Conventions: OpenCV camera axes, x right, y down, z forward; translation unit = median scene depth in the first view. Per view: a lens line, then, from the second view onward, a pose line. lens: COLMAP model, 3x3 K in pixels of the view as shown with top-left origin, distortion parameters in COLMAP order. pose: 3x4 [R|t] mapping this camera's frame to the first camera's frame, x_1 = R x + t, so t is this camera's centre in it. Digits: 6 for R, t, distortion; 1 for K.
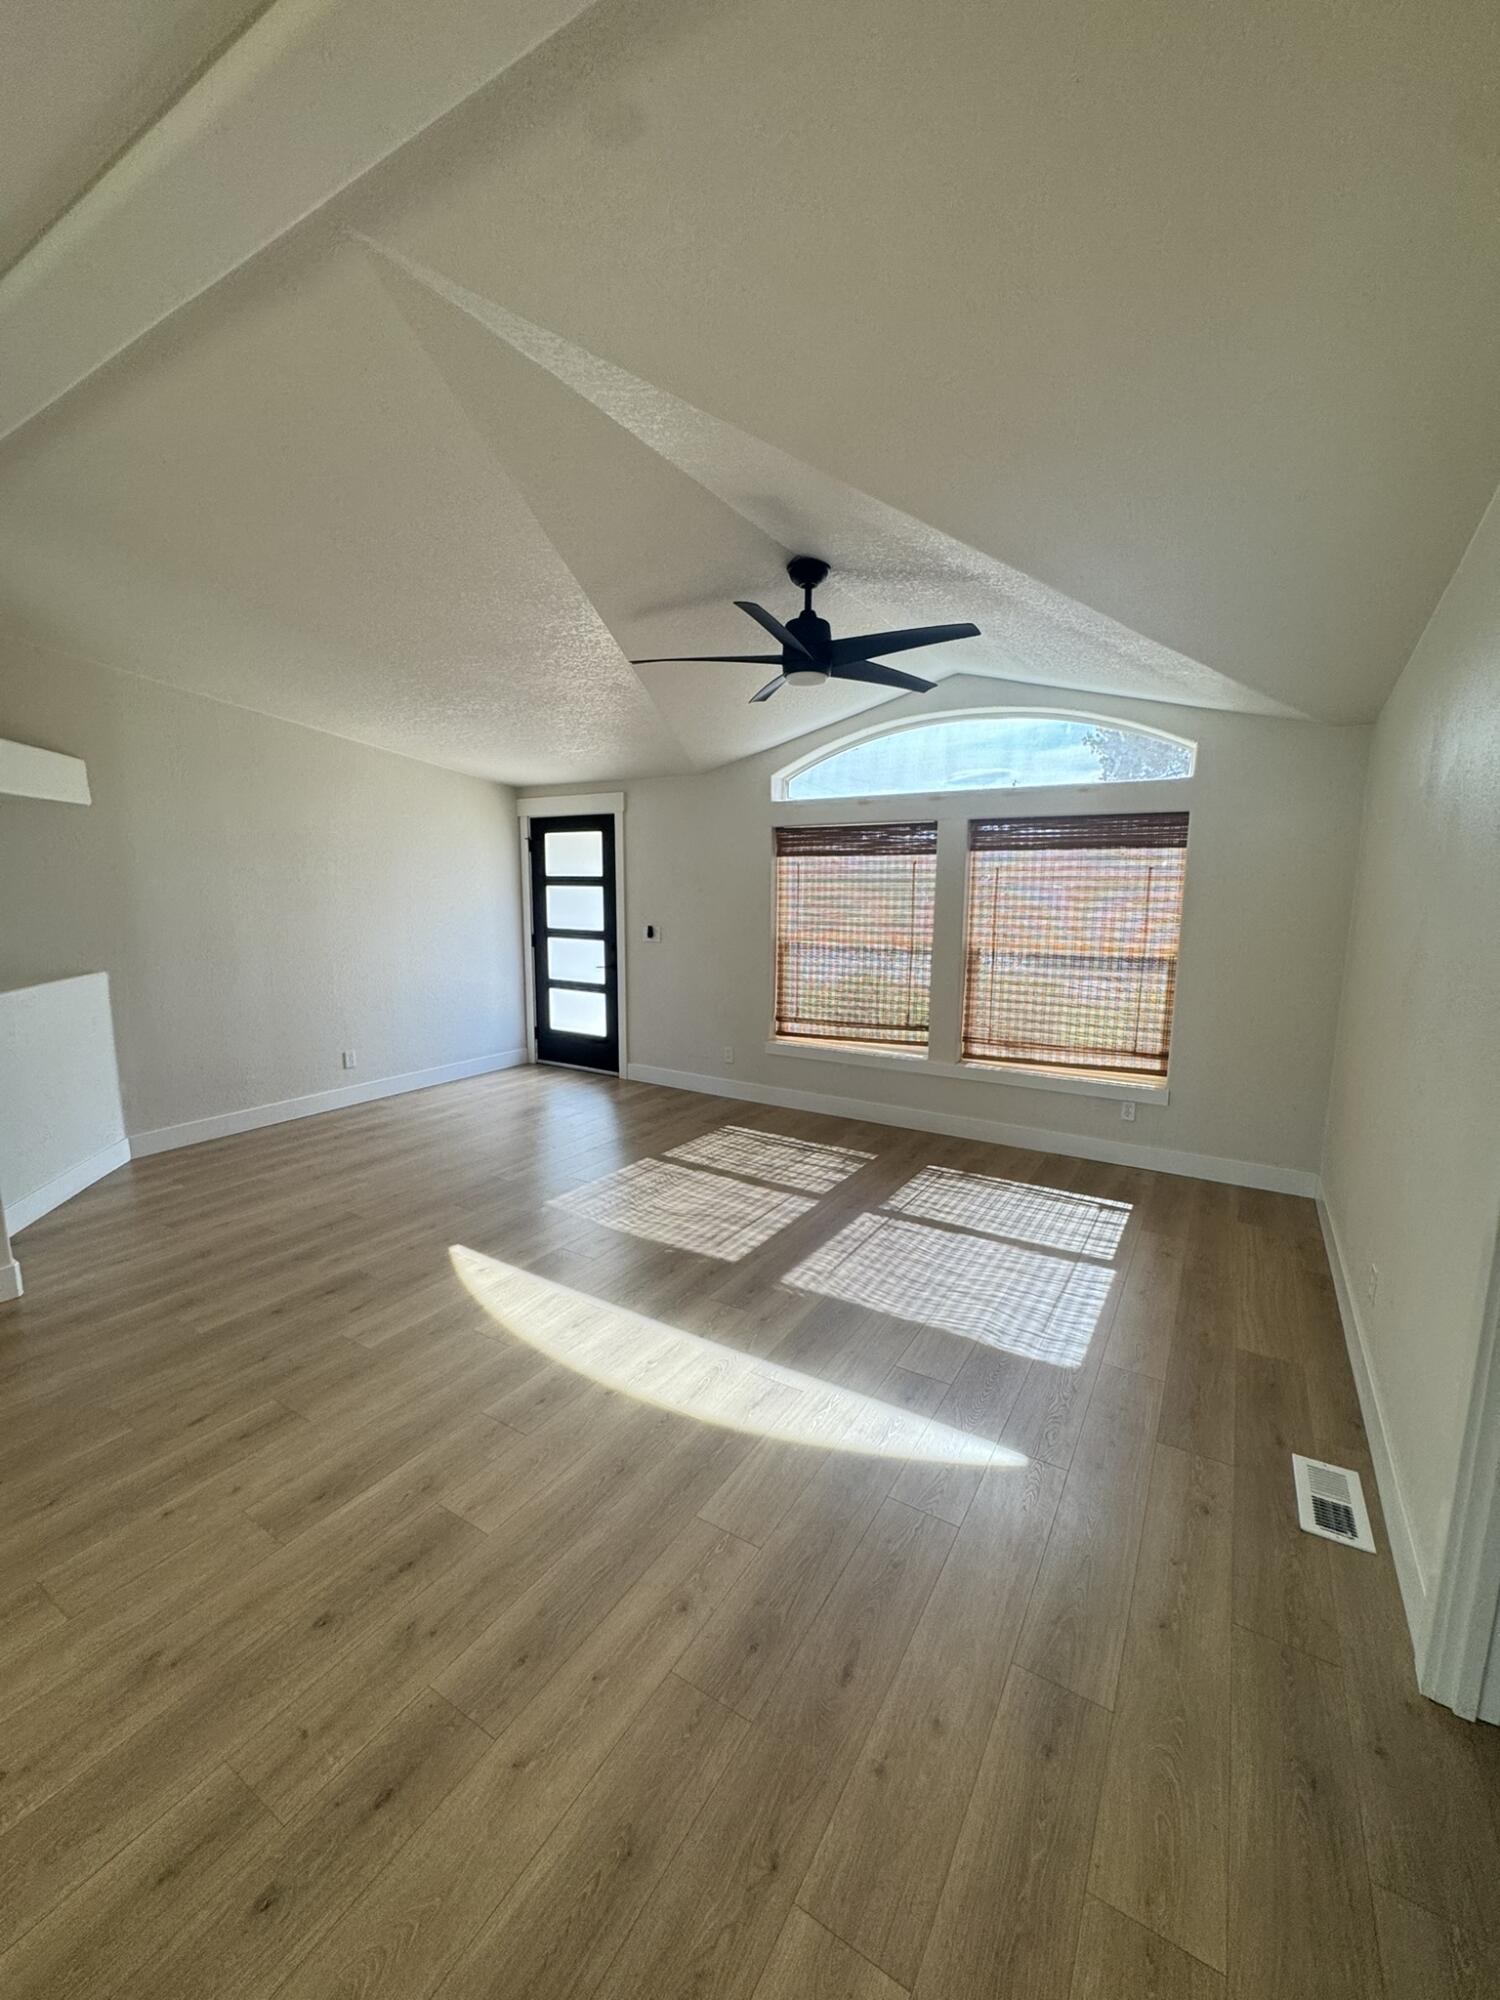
lens RADIAL K [[807.6, 0, 750.3], [0, 807.6, 1002.4], [0, 0, 1]] dist [-0.001931, -0.000602]
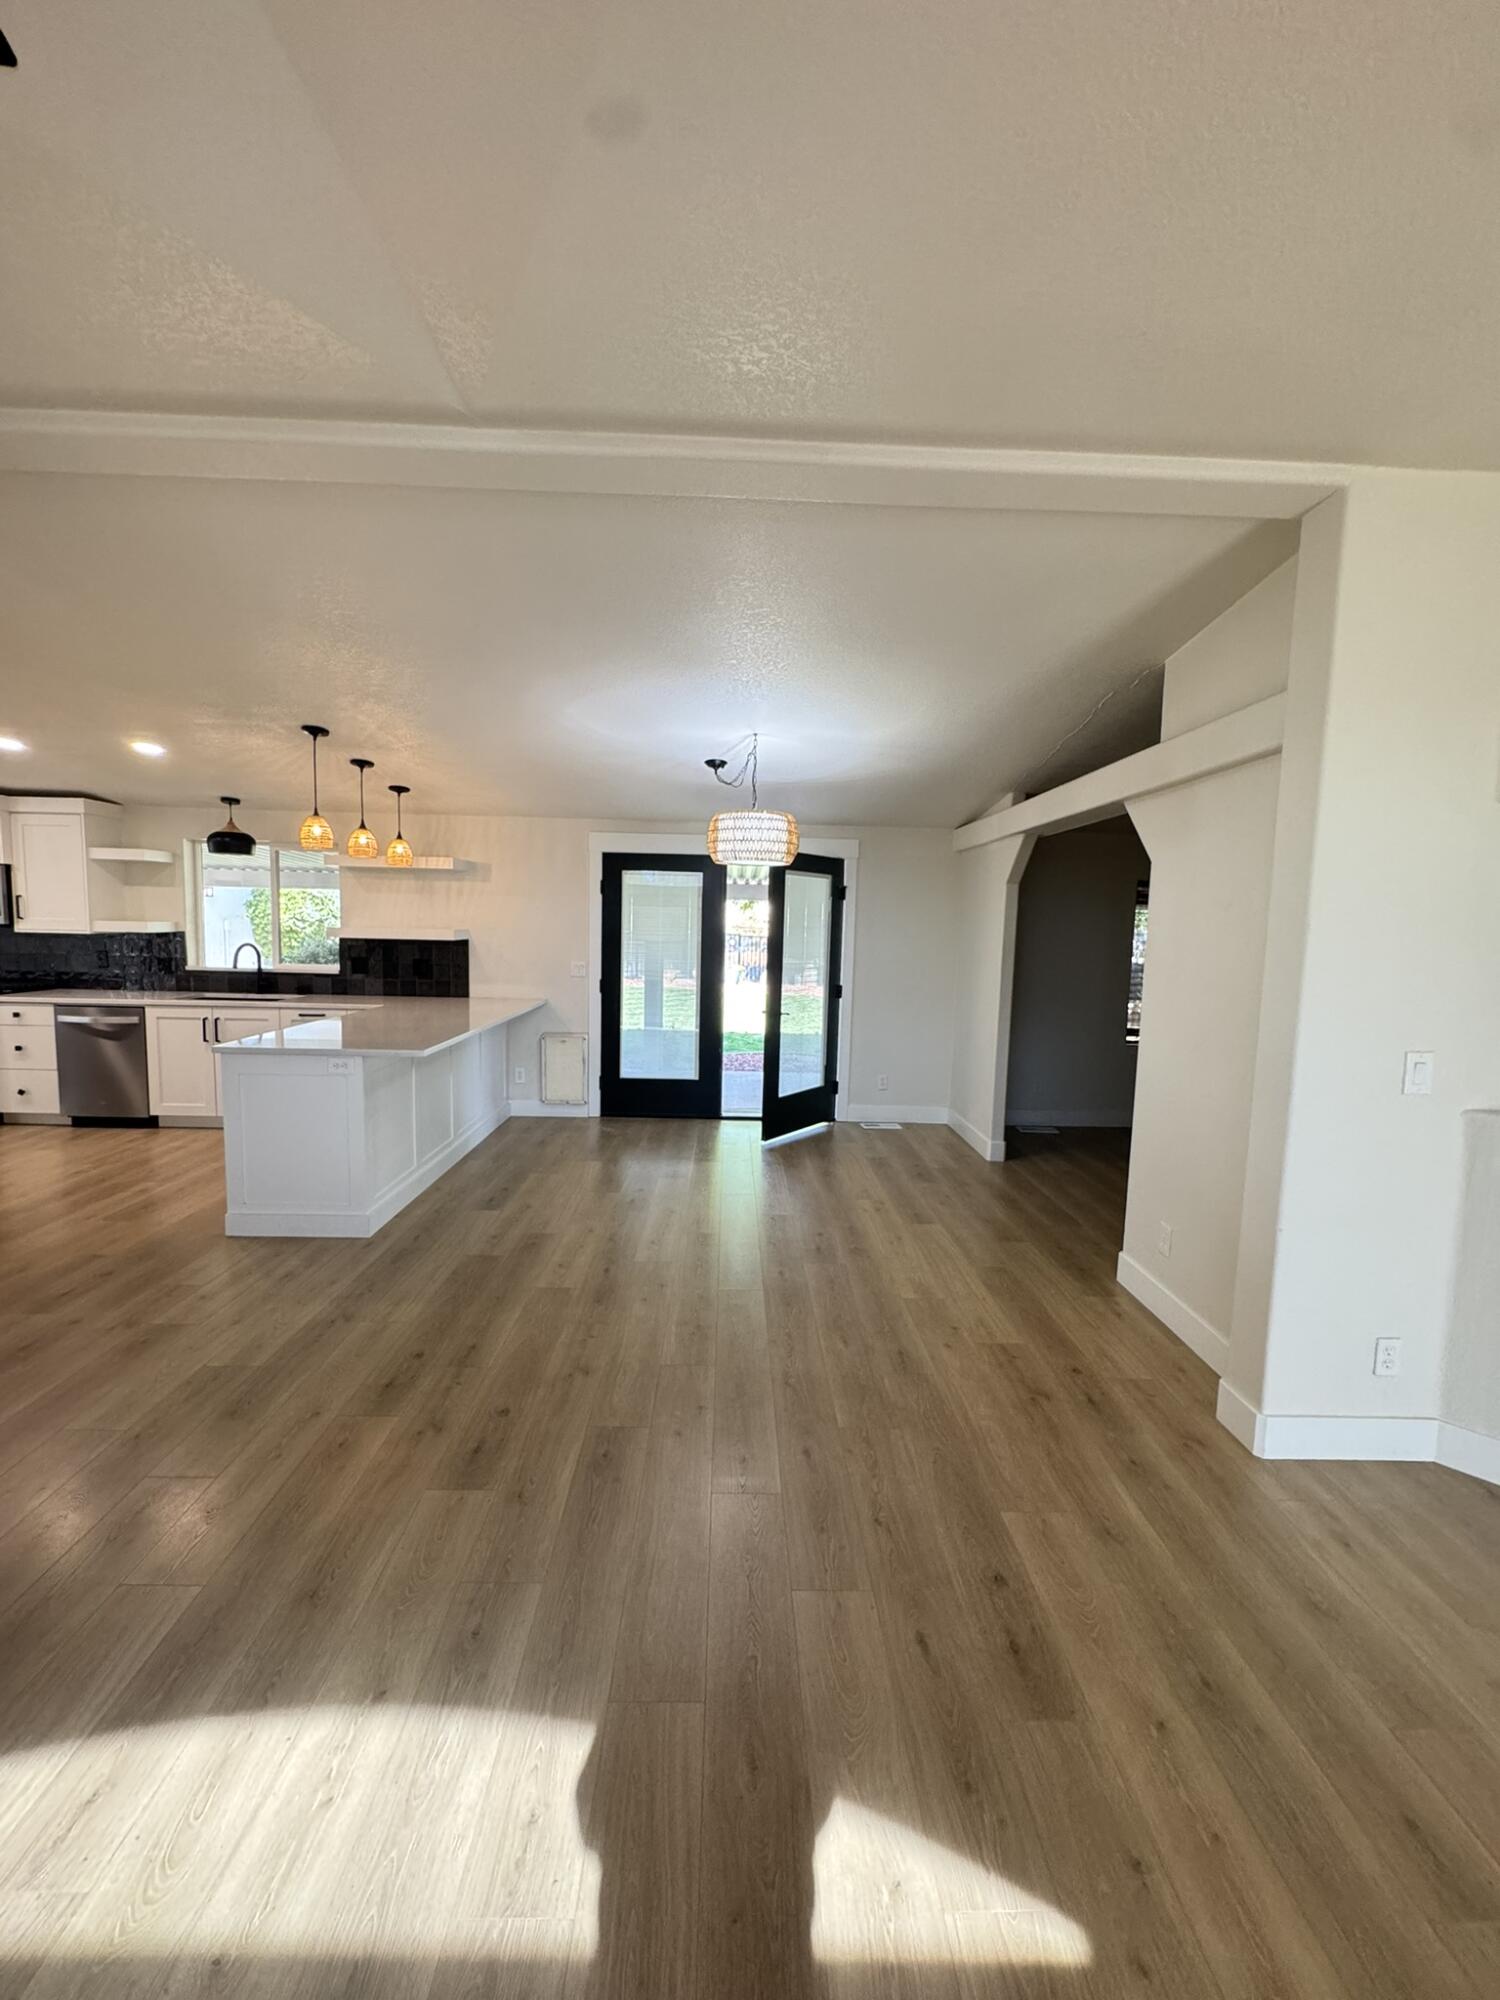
lens RADIAL K [[807.6, 0, 749.3], [0, 807.6, 998.1], [0, 0, 1]] dist [-0.001931, -0.000602]
pose [[-0.840167, 0.021807, -0.541890, -0.089615], [-0.113342, 0.970066, 0.214769, -0.228746], [0.530352, 0.241860, -0.812545, 1.579645]]
